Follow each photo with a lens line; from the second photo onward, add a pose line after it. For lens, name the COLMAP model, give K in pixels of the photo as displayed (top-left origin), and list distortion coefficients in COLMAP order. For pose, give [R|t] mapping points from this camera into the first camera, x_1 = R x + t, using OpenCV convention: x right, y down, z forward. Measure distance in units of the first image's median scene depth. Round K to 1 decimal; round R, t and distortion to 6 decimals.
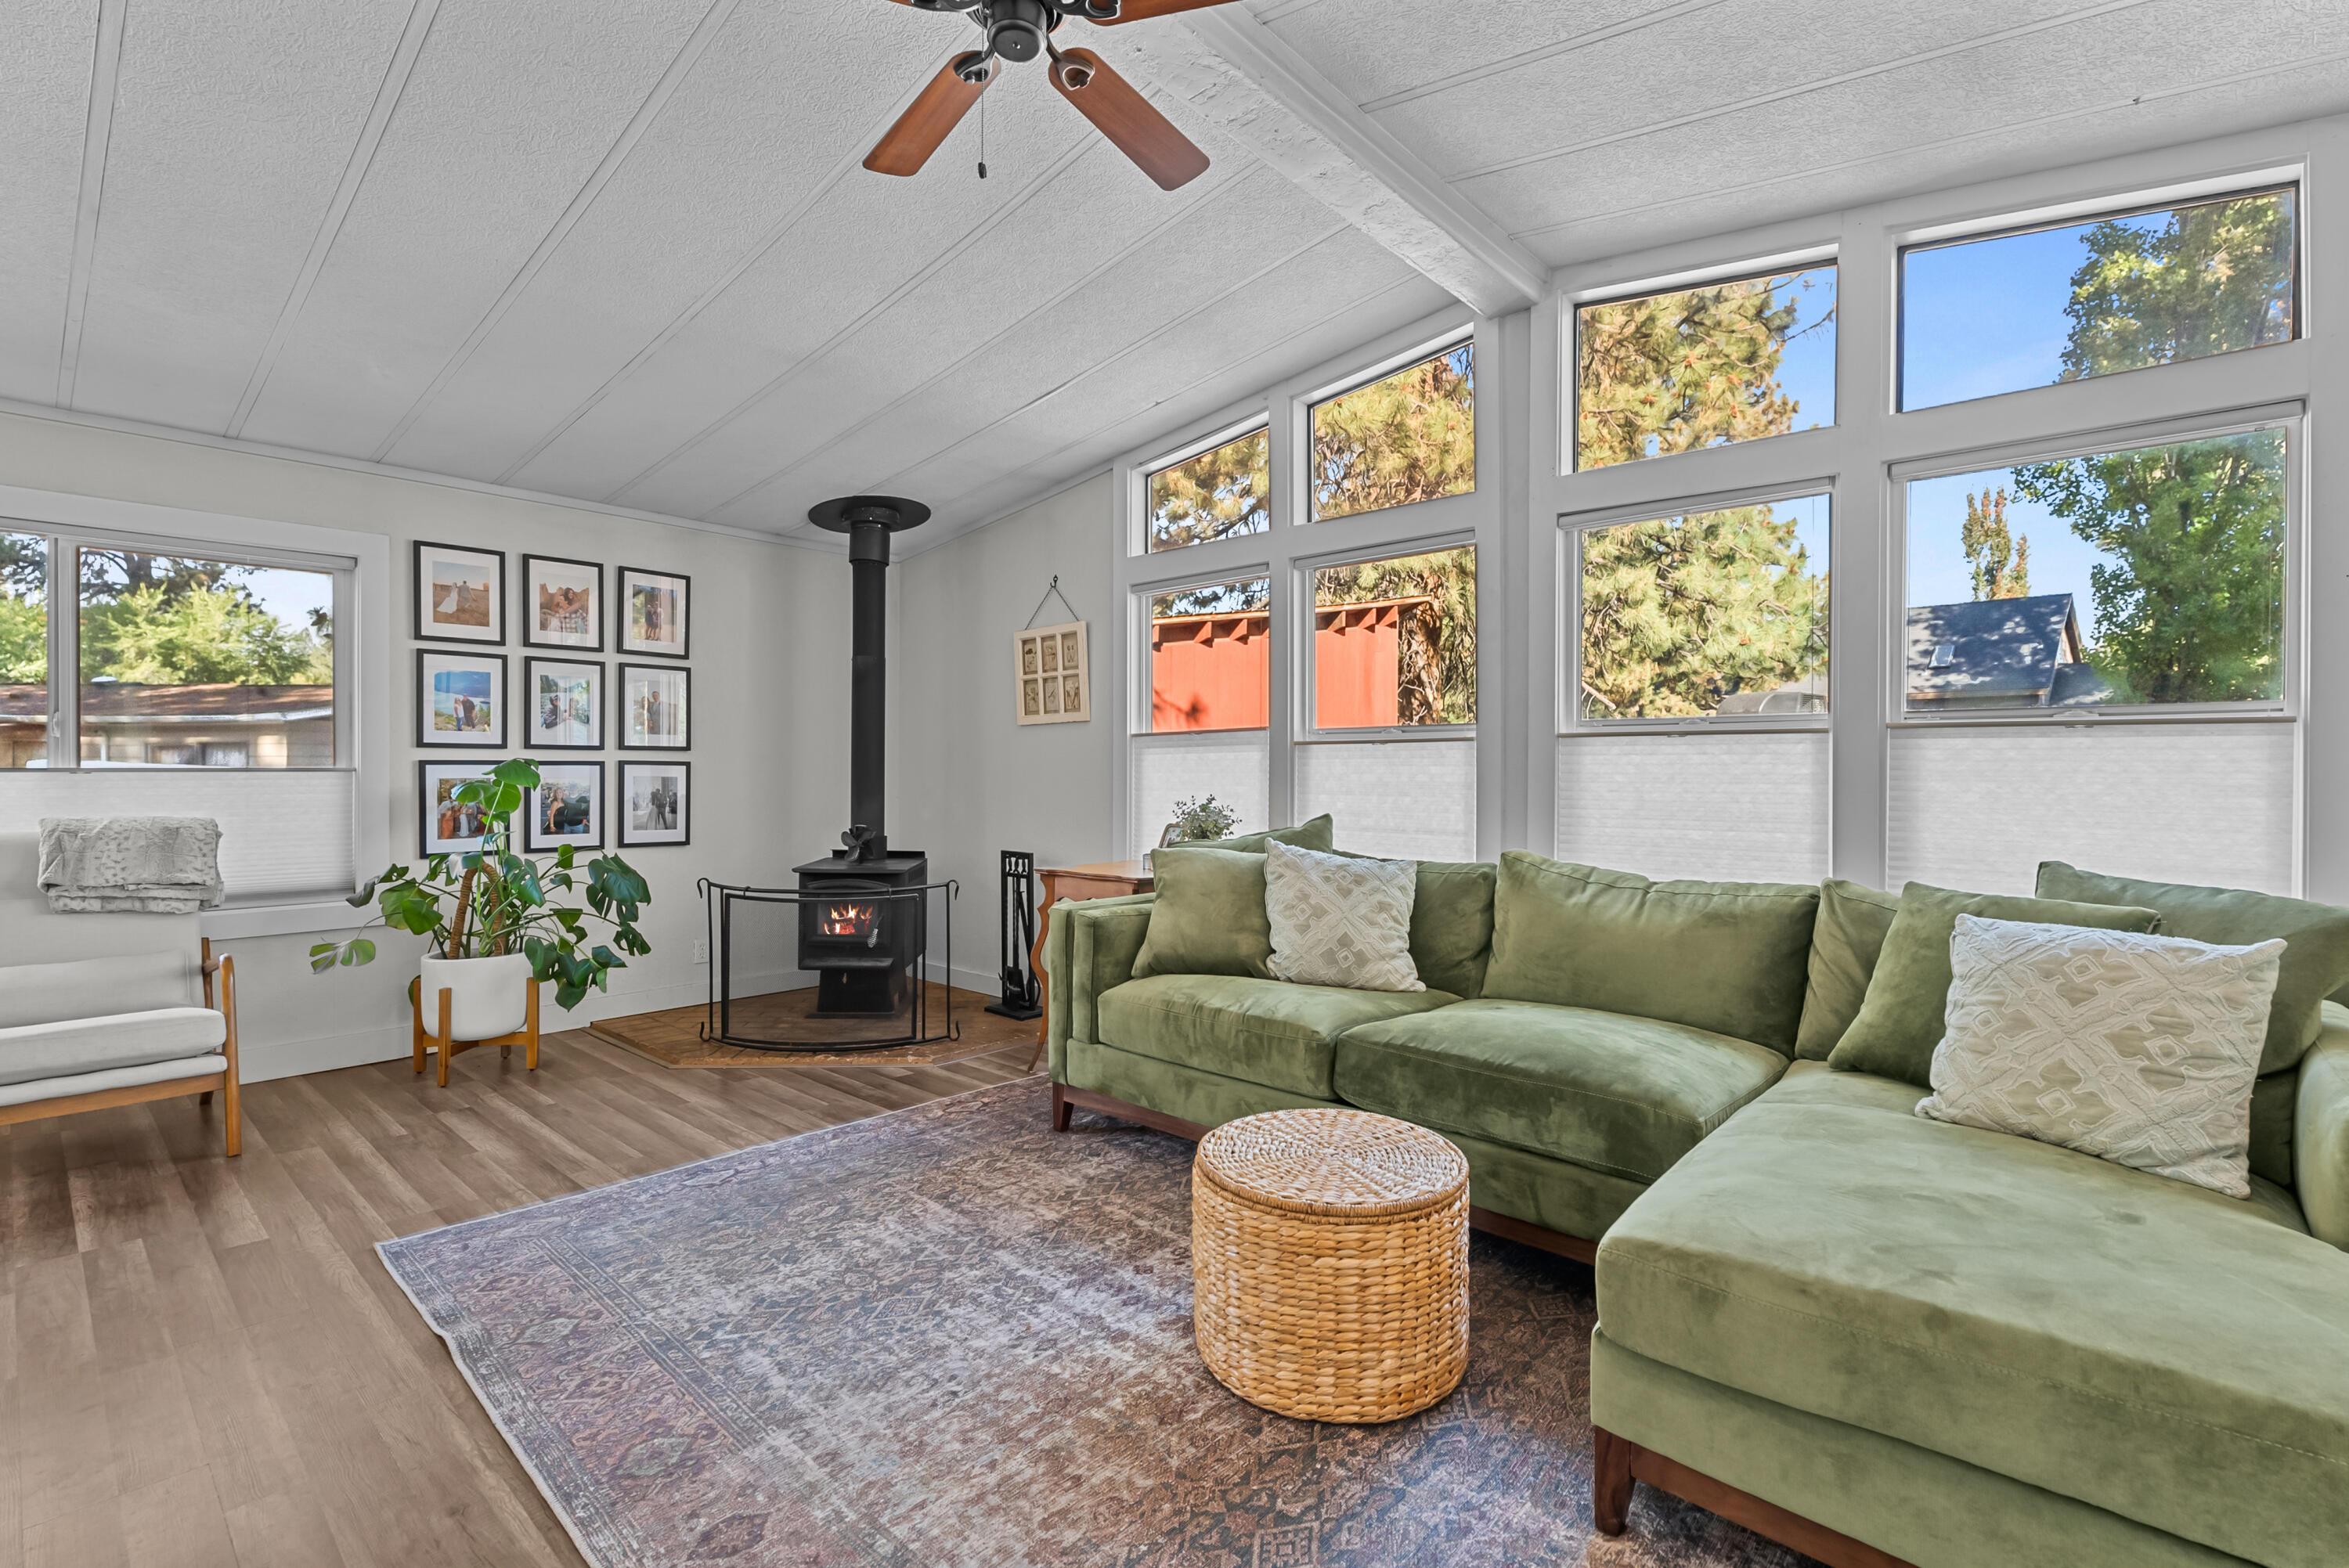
lens RADIAL K [[1064.5, 0, 1171.1], [0, 1064.5, 770.3], [0, 0, 1]] dist [-0.001465, -0.000506]
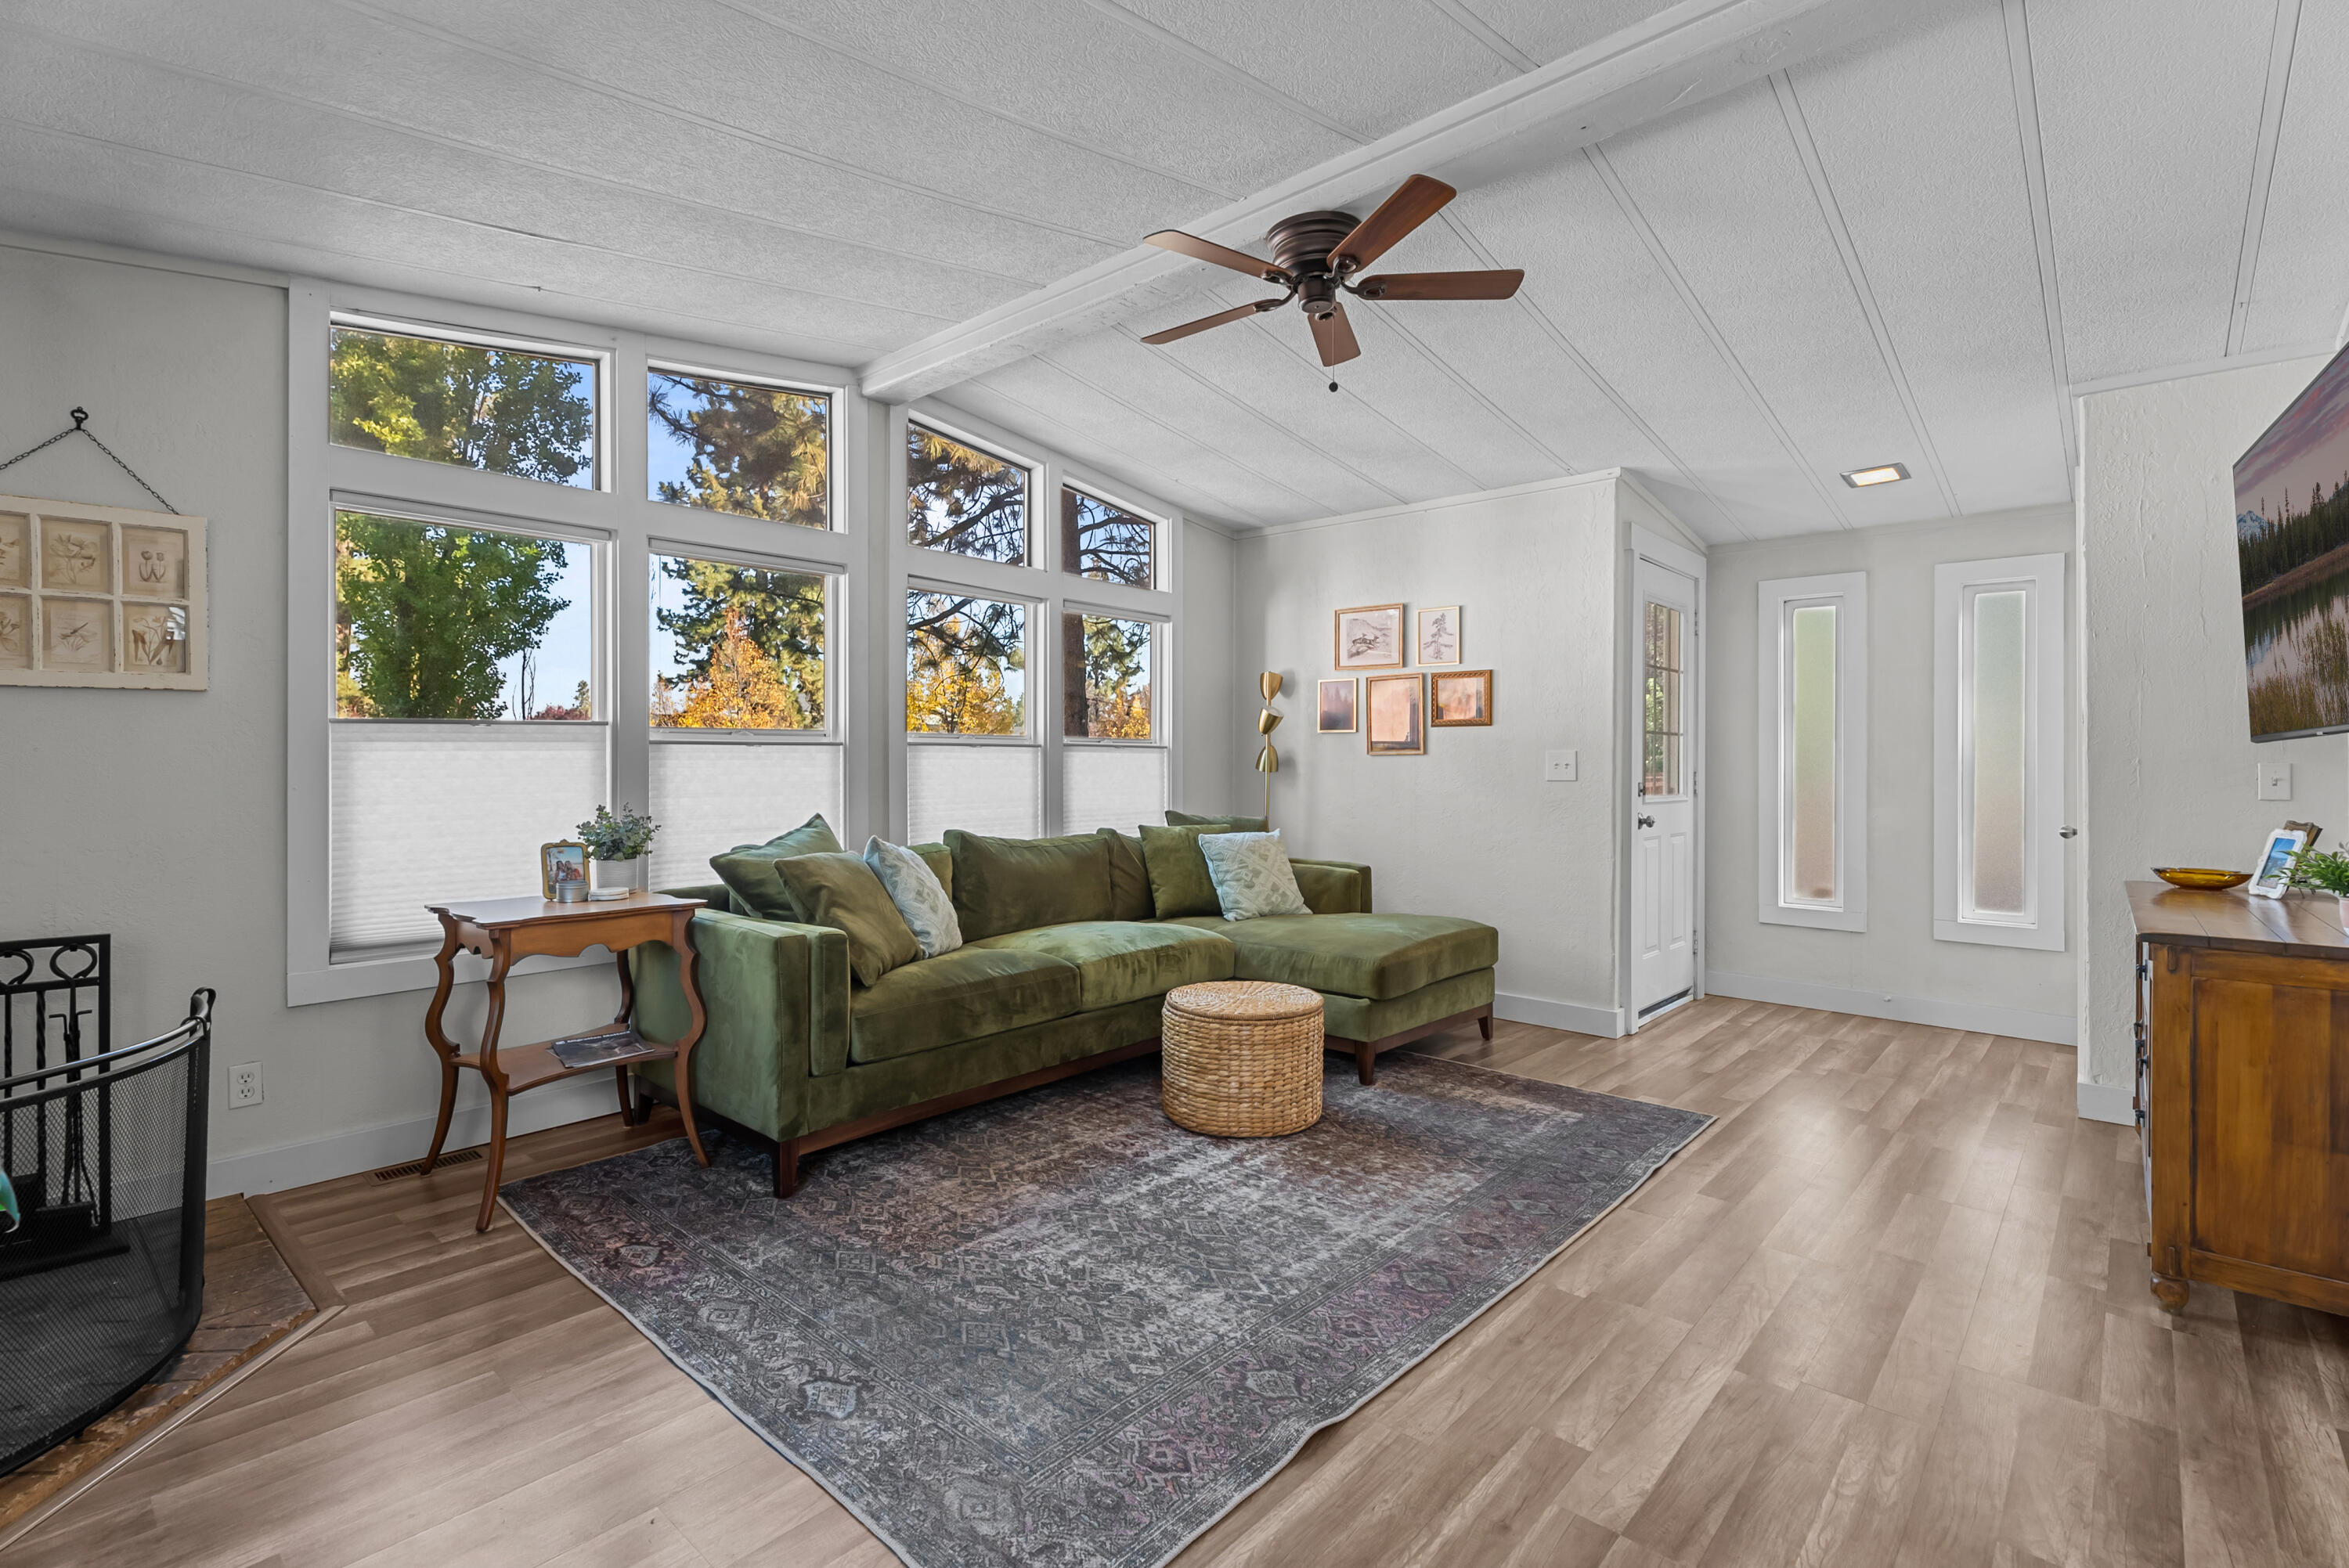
lens RADIAL K [[1076.8, 0, 1174.2], [0, 1076.8, 744.6], [0, 0, 1]] dist [0.002322, 0.000508]
pose [[-0.007567, 0.017822, 0.999813, -0.924840], [0.001708, 0.999840, -0.017809, -0.007113], [-0.999970, 0.001573, -0.007597, 0.659528]]
